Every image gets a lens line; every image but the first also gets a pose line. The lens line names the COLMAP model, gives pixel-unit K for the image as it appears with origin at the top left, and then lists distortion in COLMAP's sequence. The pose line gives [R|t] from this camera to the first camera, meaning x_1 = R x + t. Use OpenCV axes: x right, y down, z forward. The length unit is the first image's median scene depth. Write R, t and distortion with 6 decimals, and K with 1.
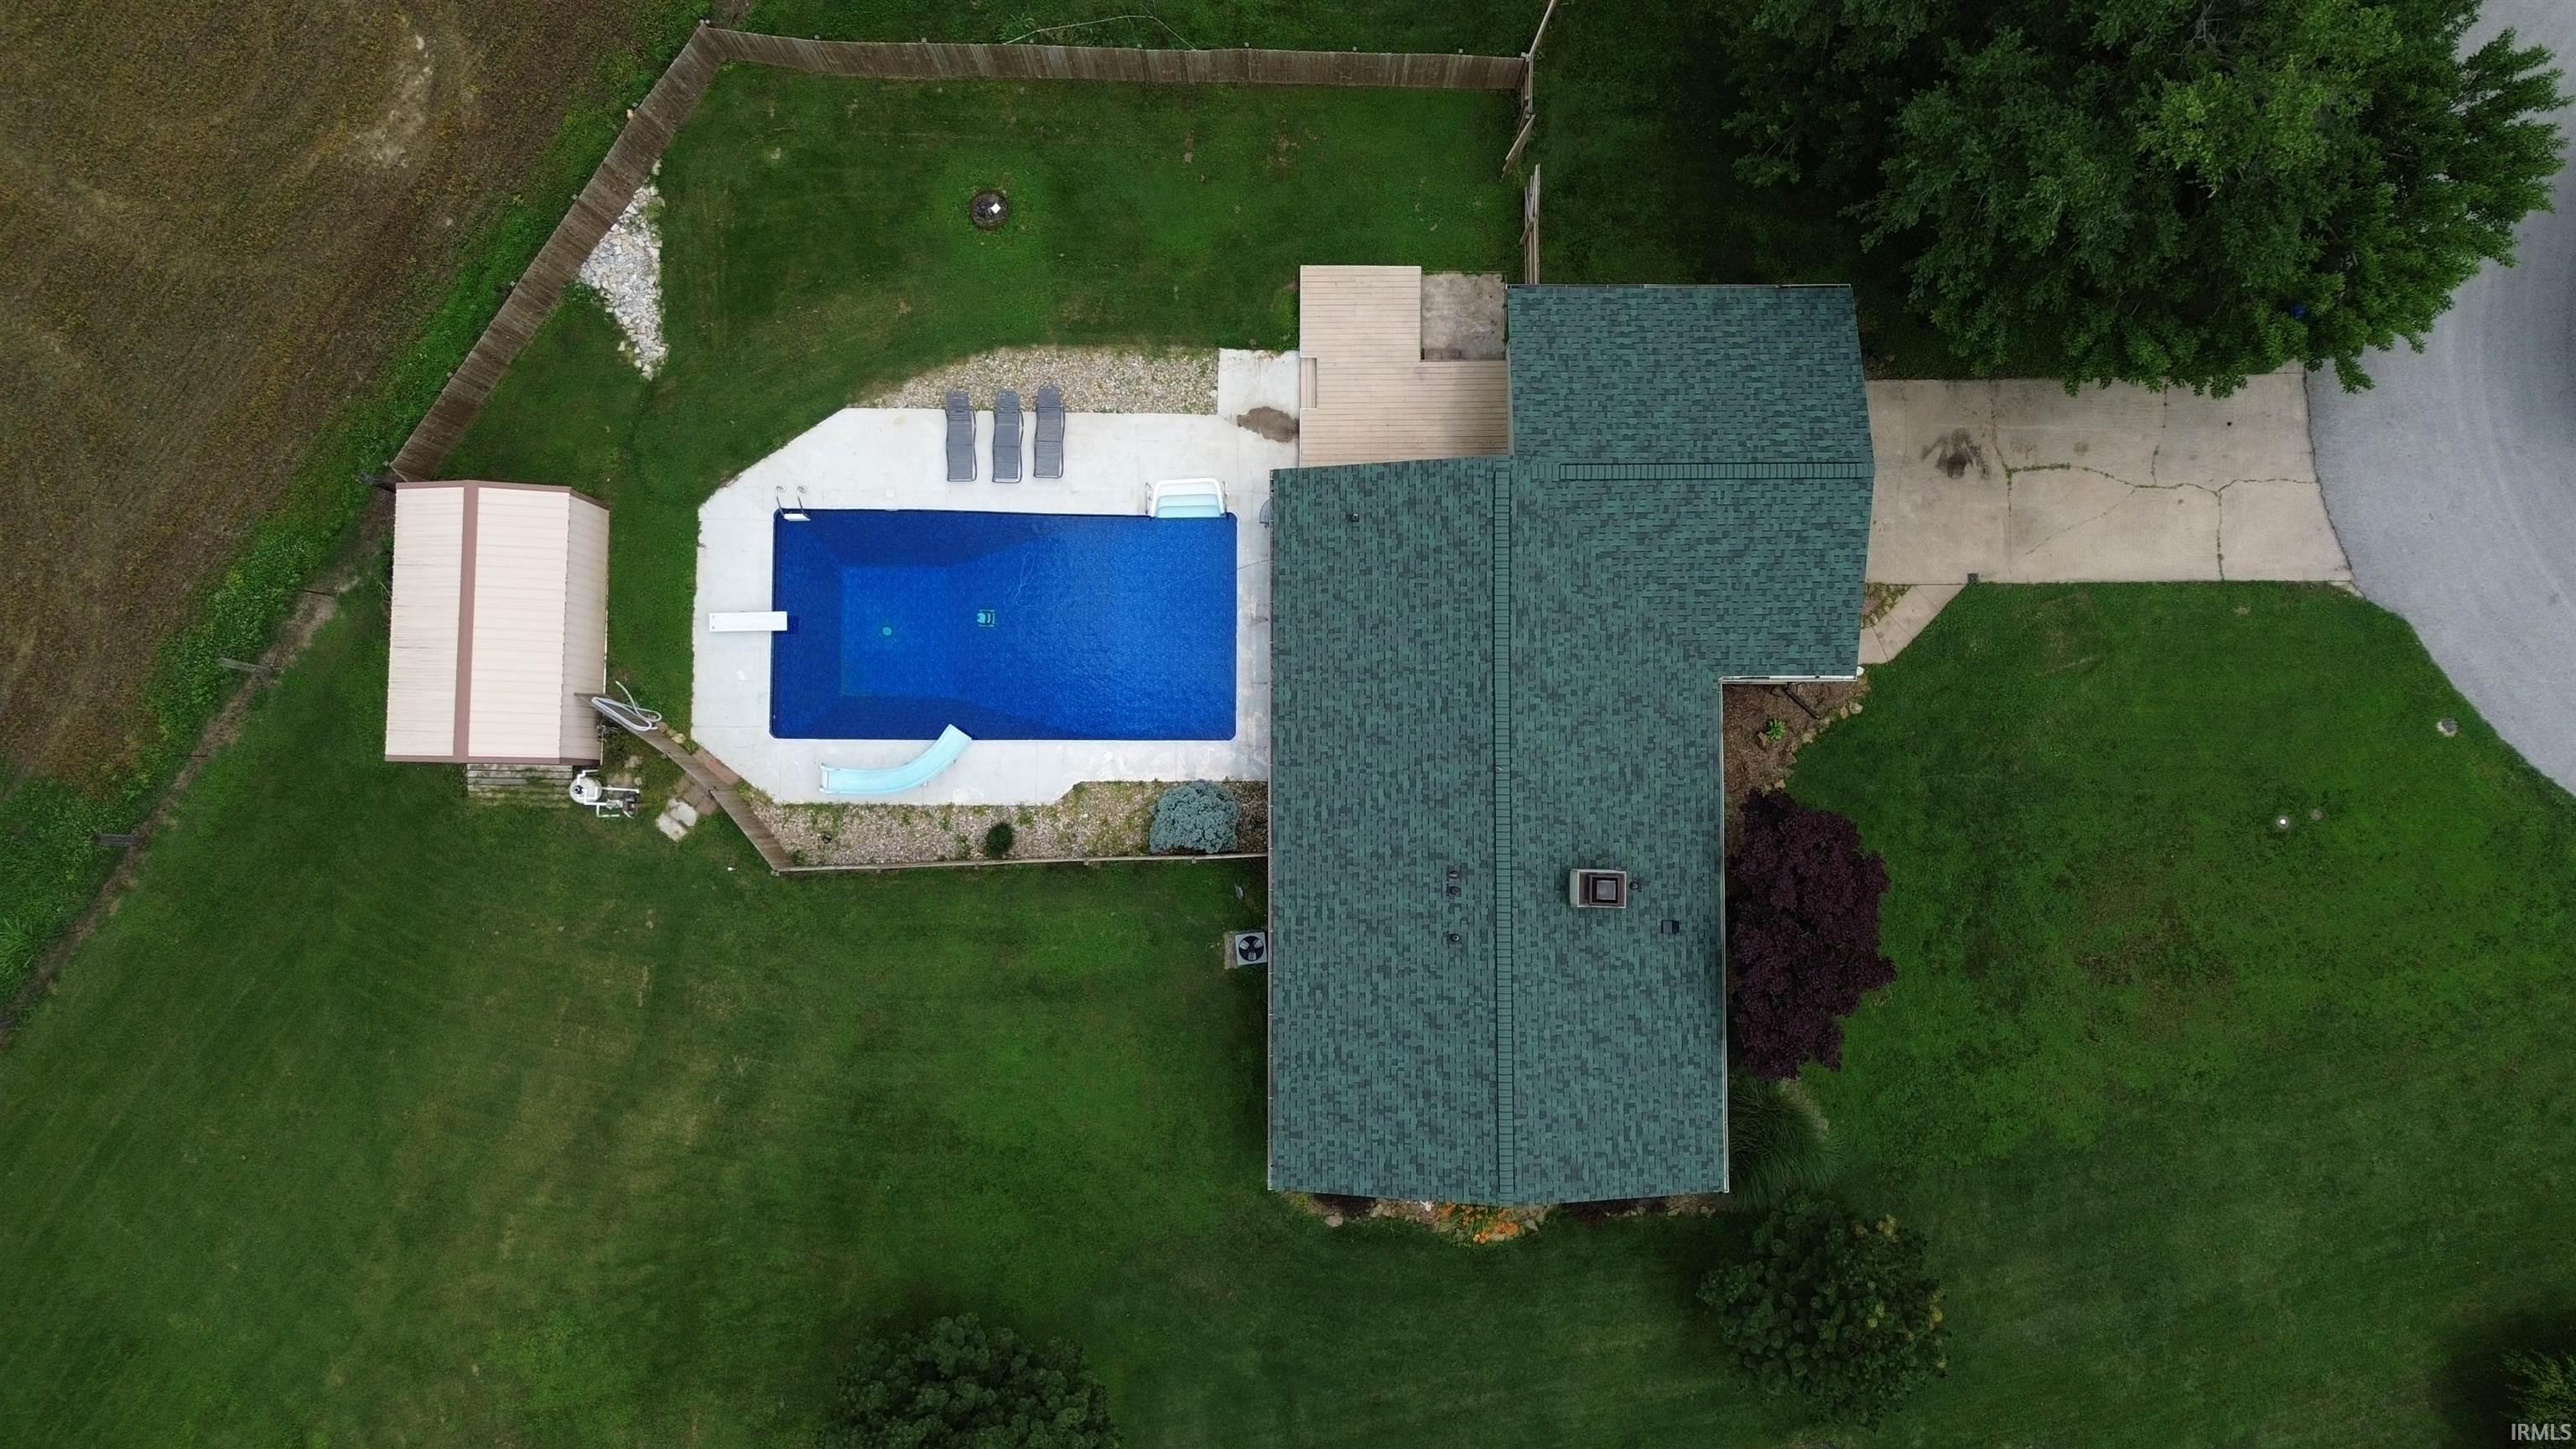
lens RADIAL K [[1815.4, 0, 1295.2], [0, 1815.4, 714.2], [0, 0, 1]] dist [0.059137, -0.053764]
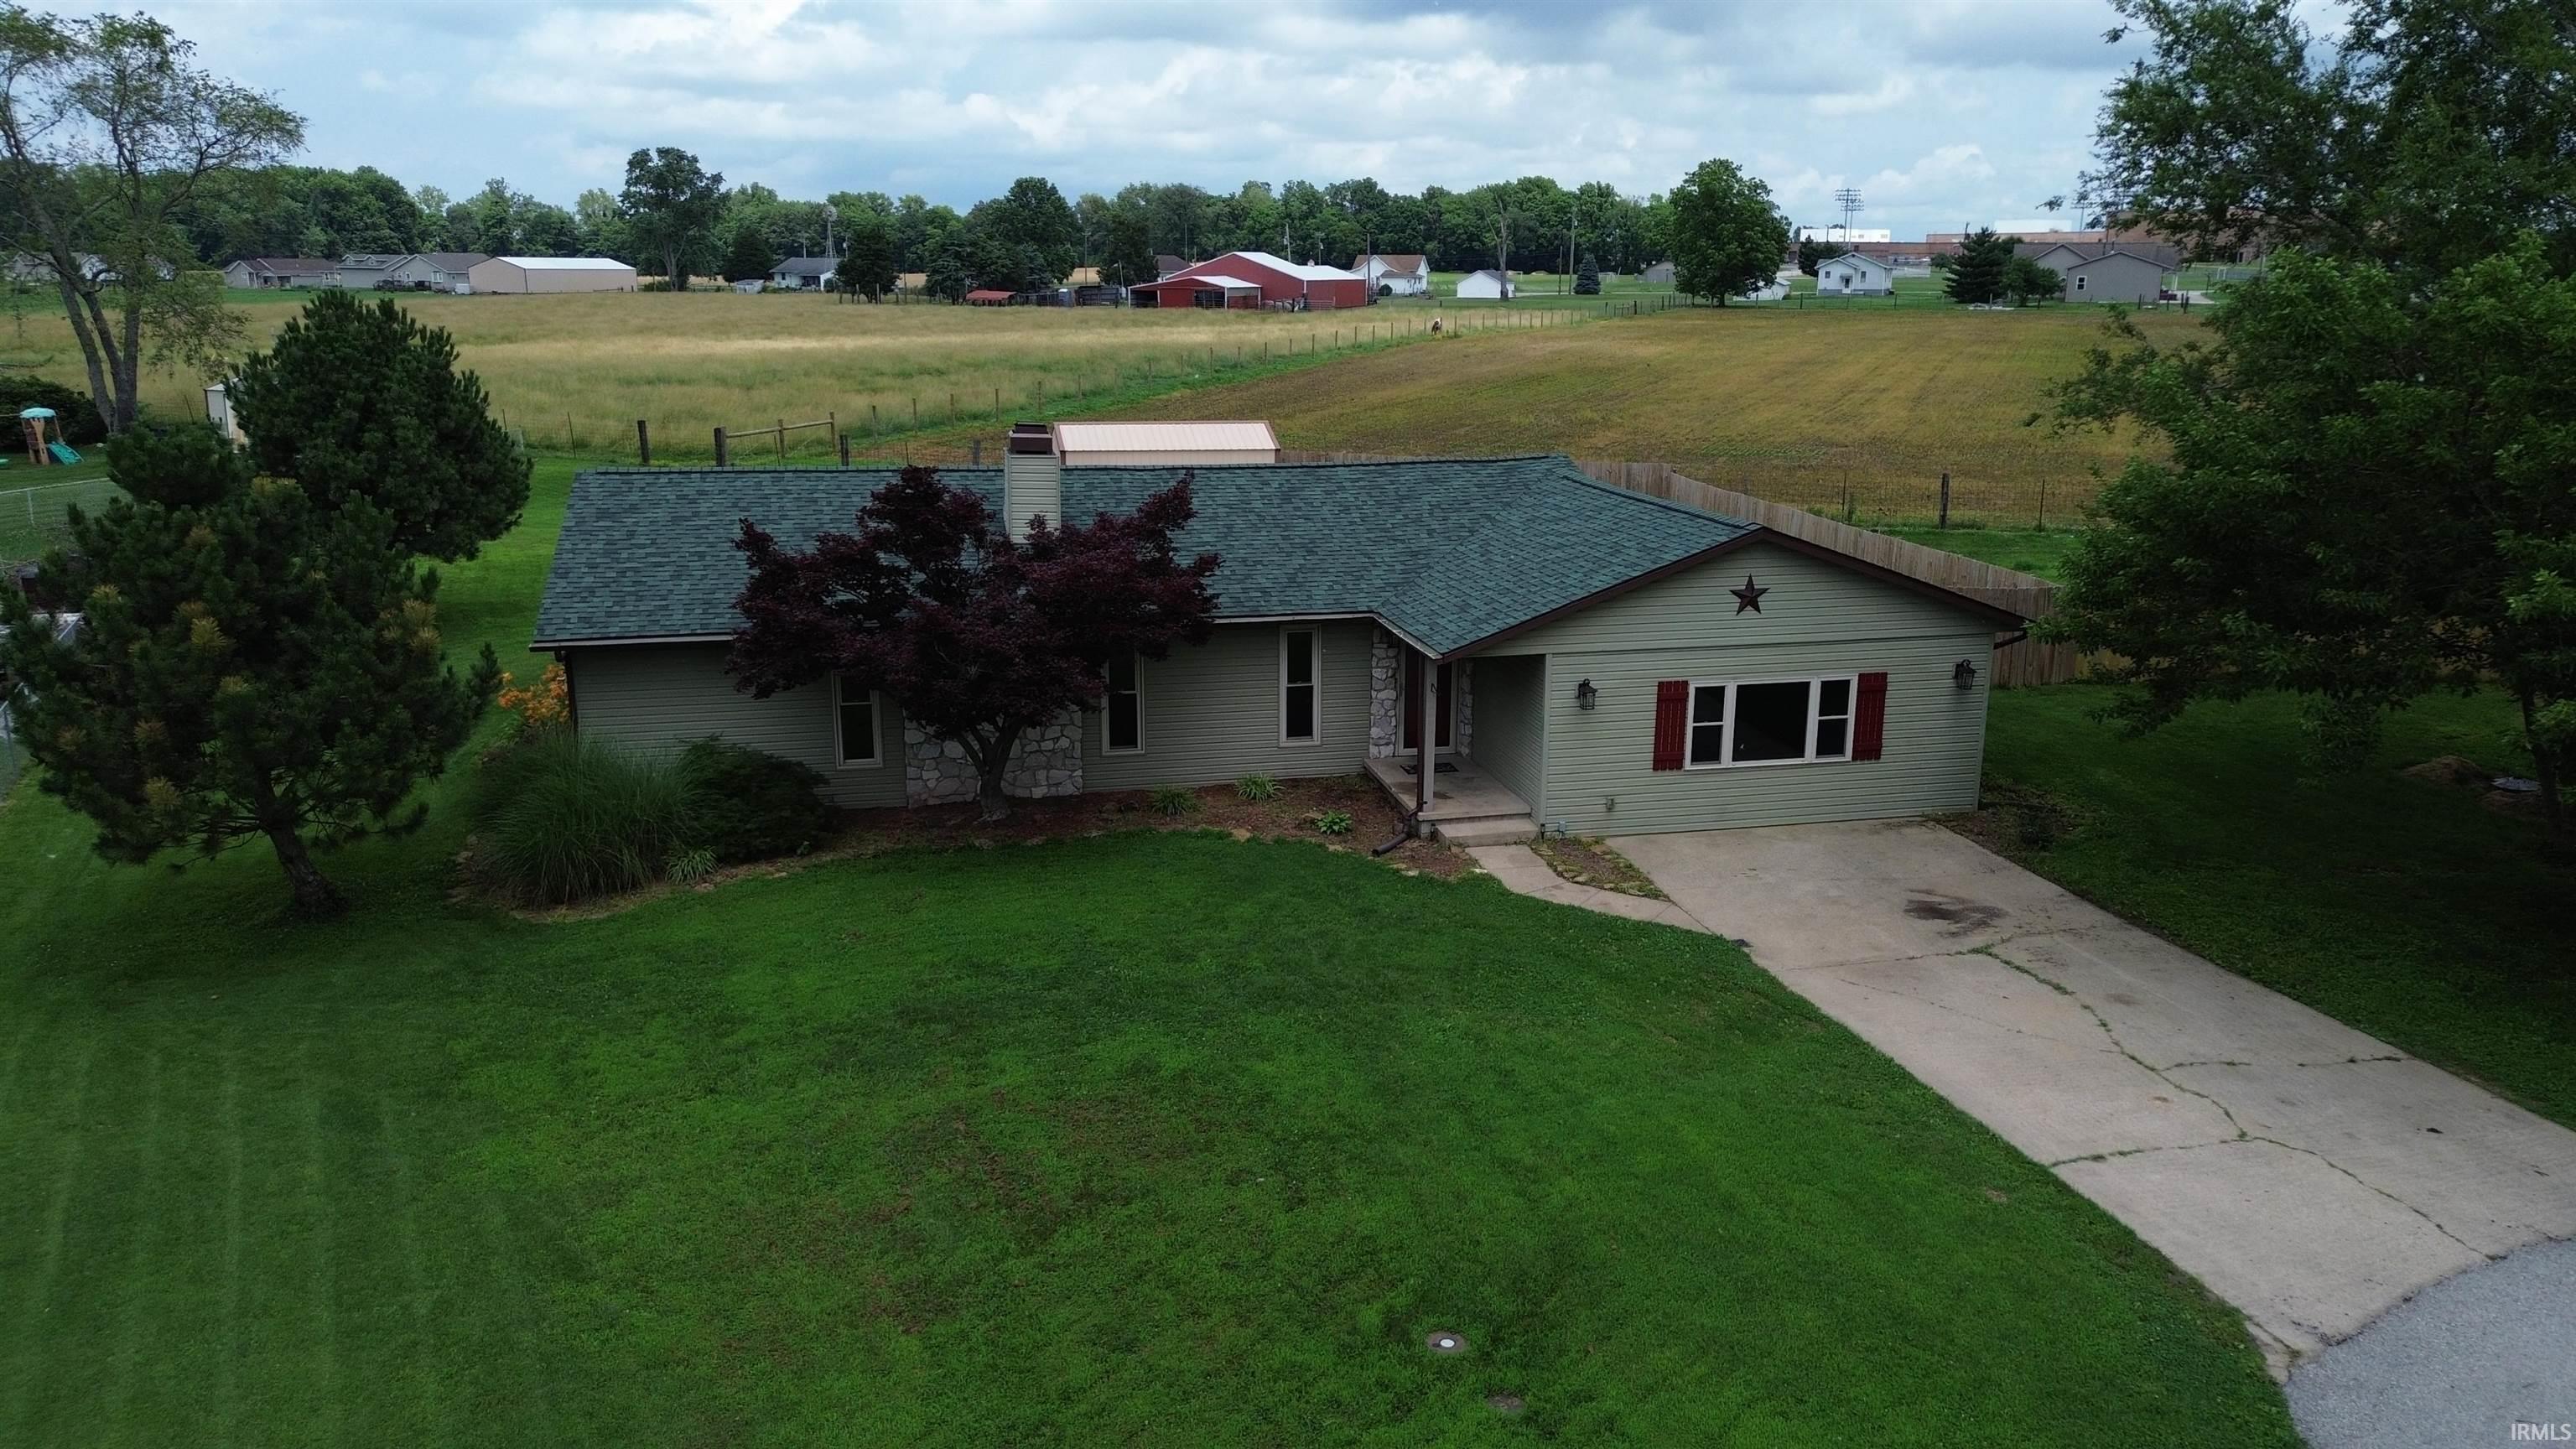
lens RADIAL K [[1815.4, 0, 1297.9], [0, 1815.4, 719.5], [0, 0, 1]] dist [0.059137, -0.053764]
pose [[0.224837, 0.235815, -0.945431, 0.794346], [-0.973739, 0.090018, -0.209116, 0.136405], [0.035793, 0.967620, 0.249861, 0.825172]]
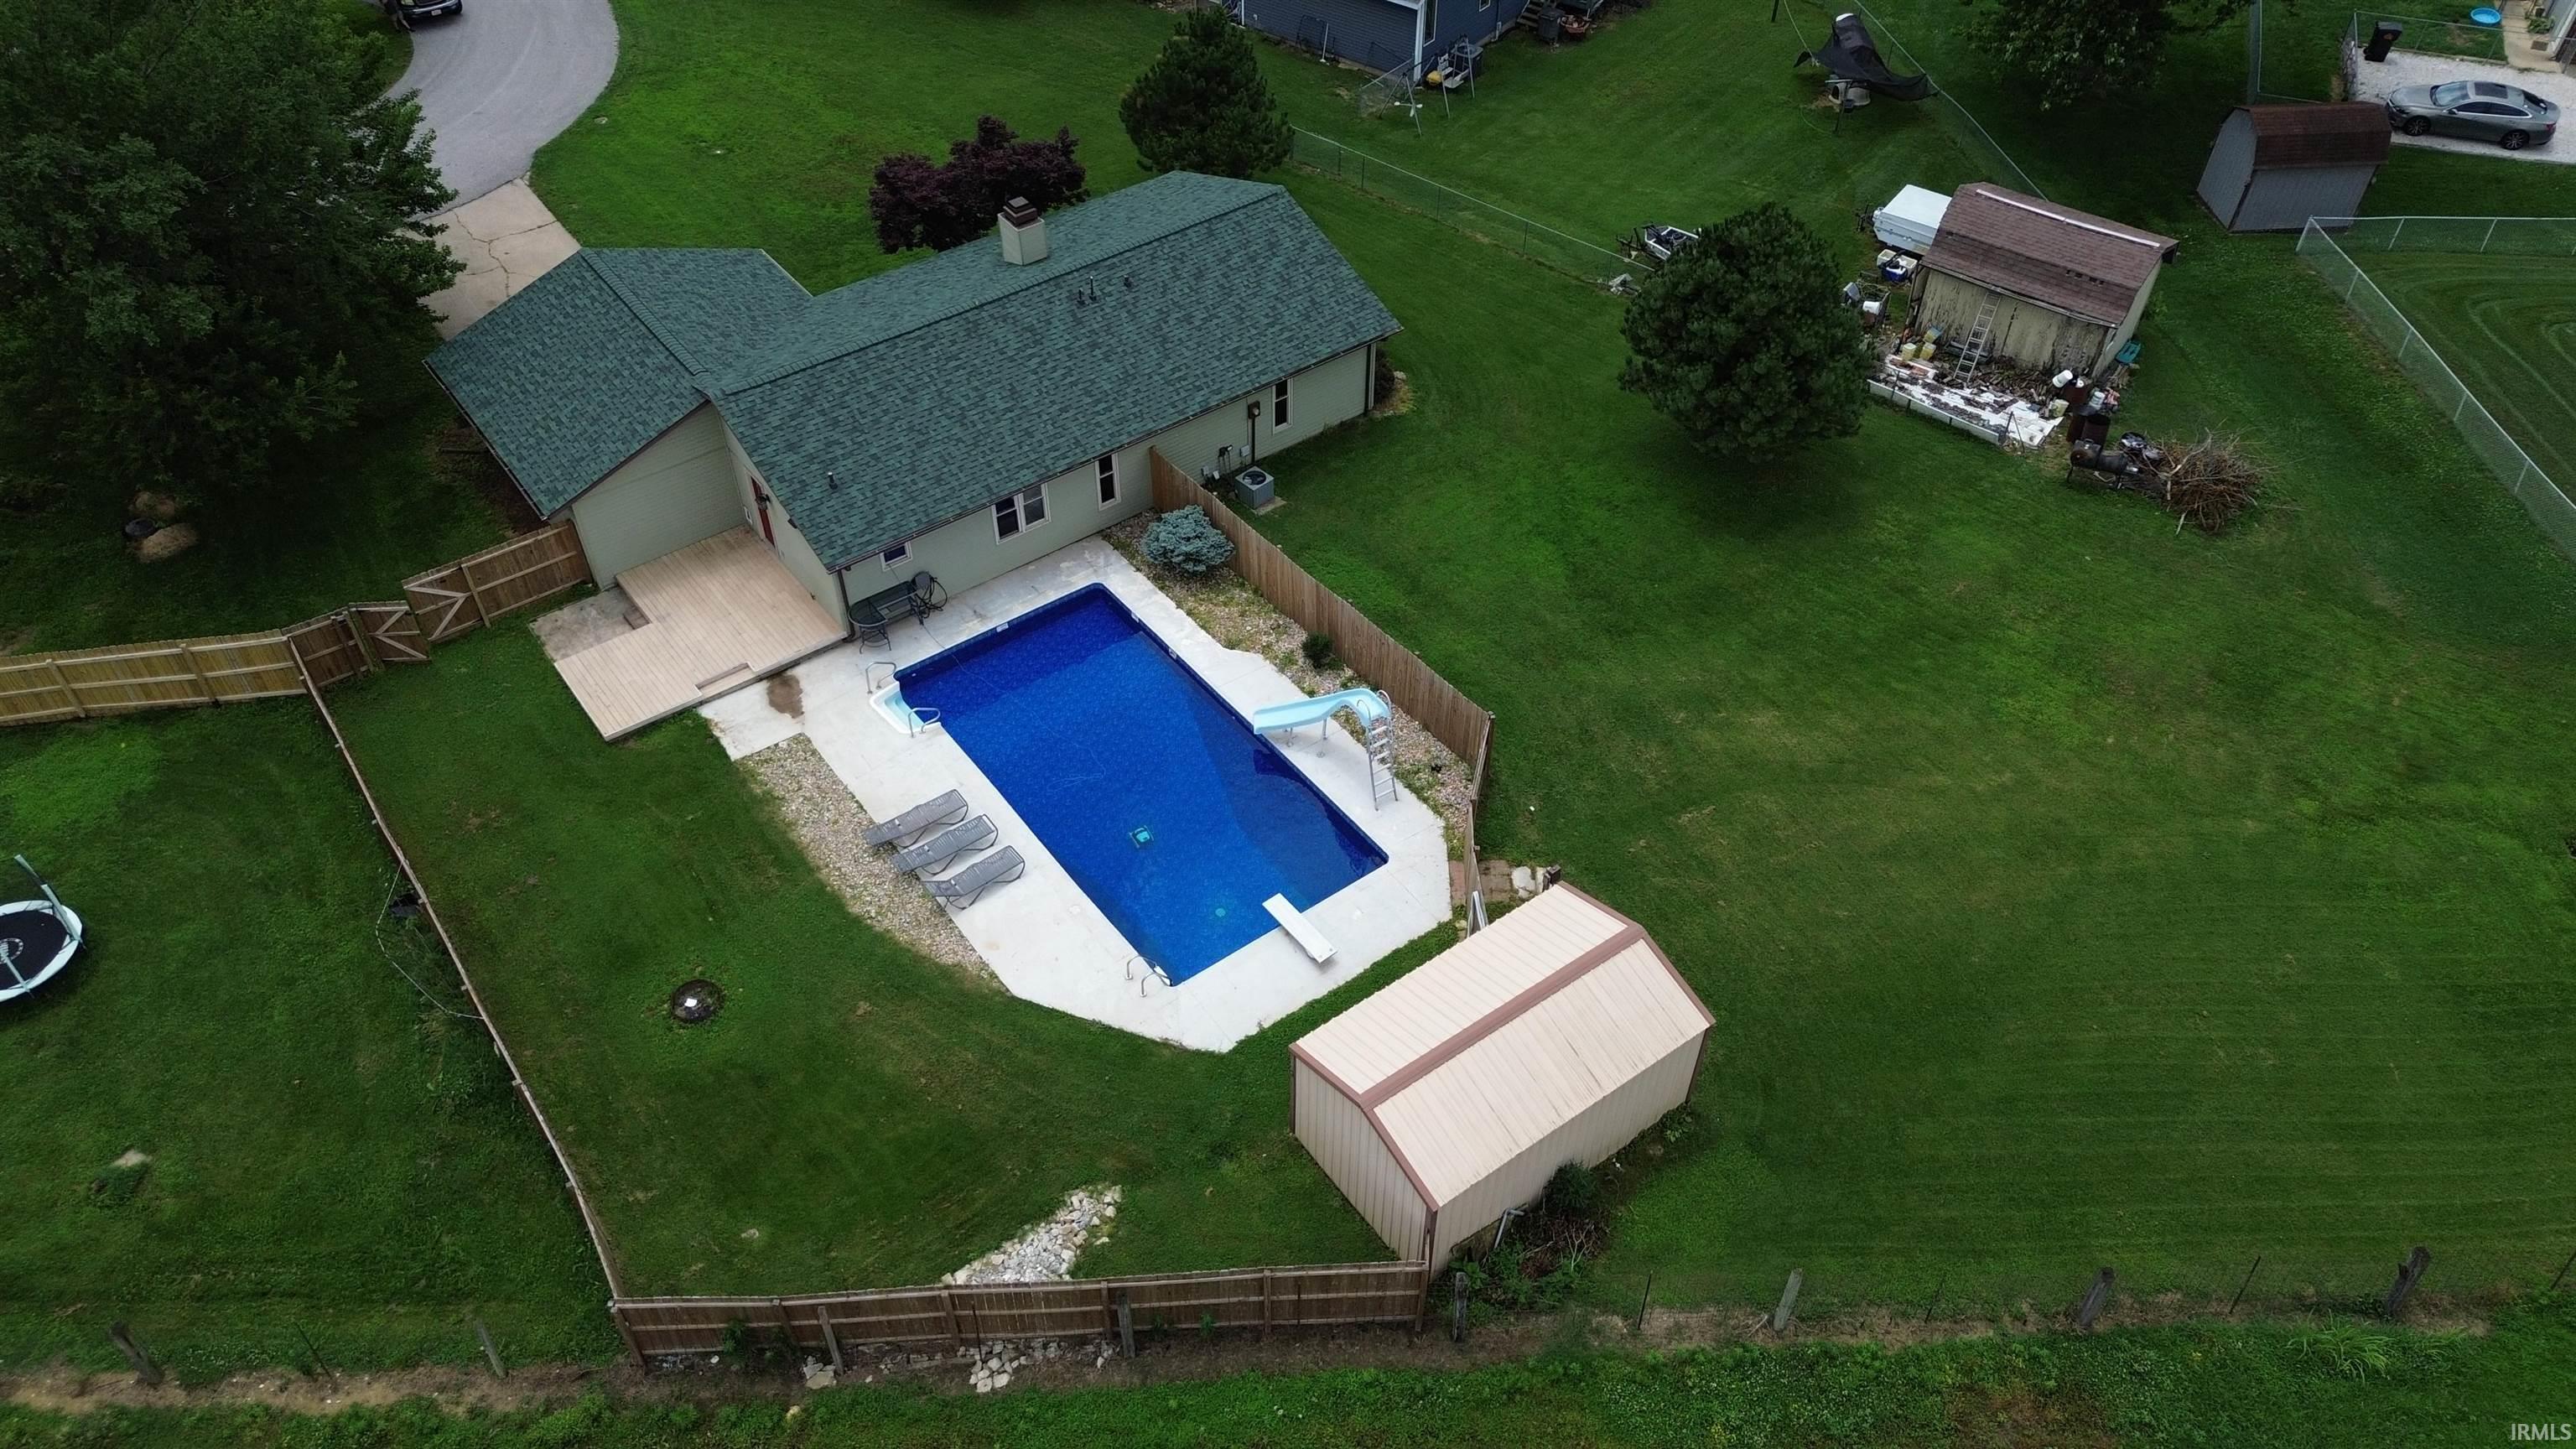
lens RADIAL K [[1815.4, 0, 1305.9], [0, 1815.4, 746.1], [0, 0, 1]] dist [0.059137, -0.053764]
pose [[-0.610192, -0.563091, 0.557309, -0.710805], [0.791070, -0.394616, 0.467425, -0.397986], [-0.043279, 0.726090, 0.686236, 0.379967]]
